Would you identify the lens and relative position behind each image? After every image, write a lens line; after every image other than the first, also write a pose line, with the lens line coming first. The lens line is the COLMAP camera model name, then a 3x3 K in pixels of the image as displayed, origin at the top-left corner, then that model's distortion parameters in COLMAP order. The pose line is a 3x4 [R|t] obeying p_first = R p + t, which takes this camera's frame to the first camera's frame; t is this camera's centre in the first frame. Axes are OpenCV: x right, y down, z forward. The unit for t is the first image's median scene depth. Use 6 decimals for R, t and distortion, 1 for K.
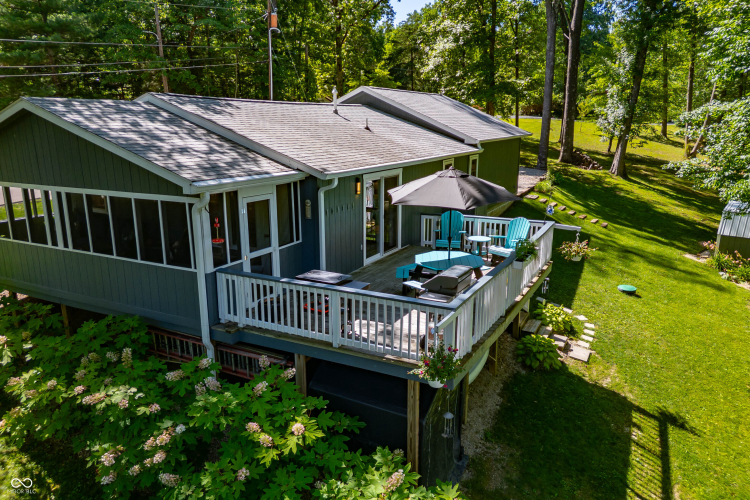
lens RADIAL K [[531.8, 0, 375.0], [0, 531.8, 250.0], [0, 0, 1]] dist [0.019238, 0.001142]
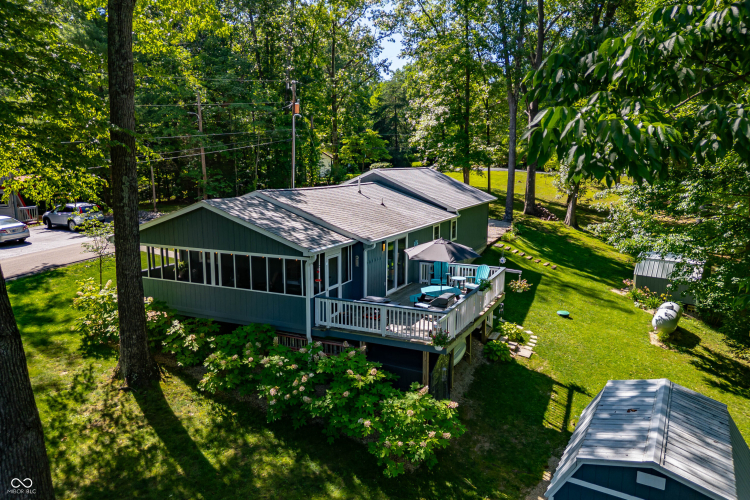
lens RADIAL K [[519.7, 0, 389.6], [0, 519.7, 248.3], [0, 0, 1]] dist [0.052789, 0.000234]
pose [[0.998142, -0.001881, 0.060909, -0.111385], [0.006622, 0.996952, -0.077734, 0.010003], [-0.060577, 0.077992, 0.995112, -0.580217]]
